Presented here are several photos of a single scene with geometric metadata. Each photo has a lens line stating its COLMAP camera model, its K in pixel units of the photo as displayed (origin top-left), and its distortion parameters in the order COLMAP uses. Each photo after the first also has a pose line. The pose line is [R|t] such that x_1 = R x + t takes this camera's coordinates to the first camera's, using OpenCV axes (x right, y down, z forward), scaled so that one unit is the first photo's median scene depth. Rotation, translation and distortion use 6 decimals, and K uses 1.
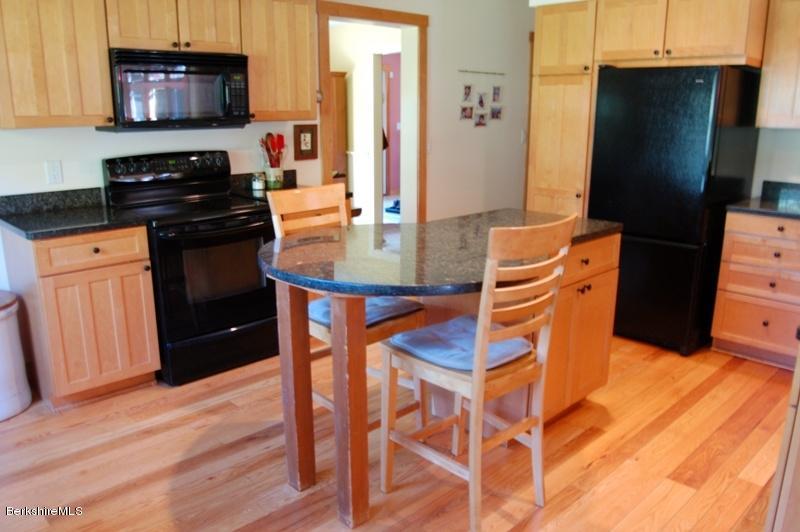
lens RADIAL K [[618.7, 0, 402.7], [0, 618.7, 271.9], [0, 0, 1]] dist [-0.082384, 0.009300]
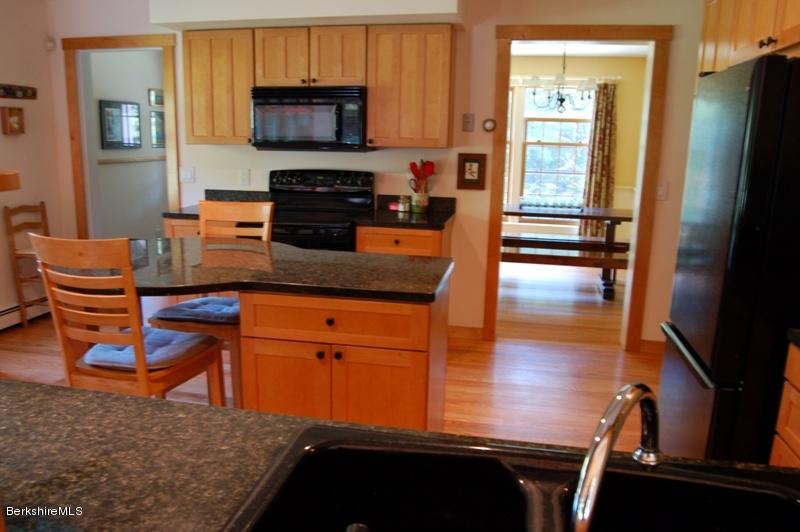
lens RADIAL K [[618.7, 0, 400.2], [0, 618.7, 264.0], [0, 0, 1]] dist [-0.082384, 0.009300]
pose [[0.568393, 0.172858, -0.804394, 0.694199], [-0.228199, 0.972444, 0.047723, -0.104952], [0.790478, 0.156437, 0.592176, 0.417185]]
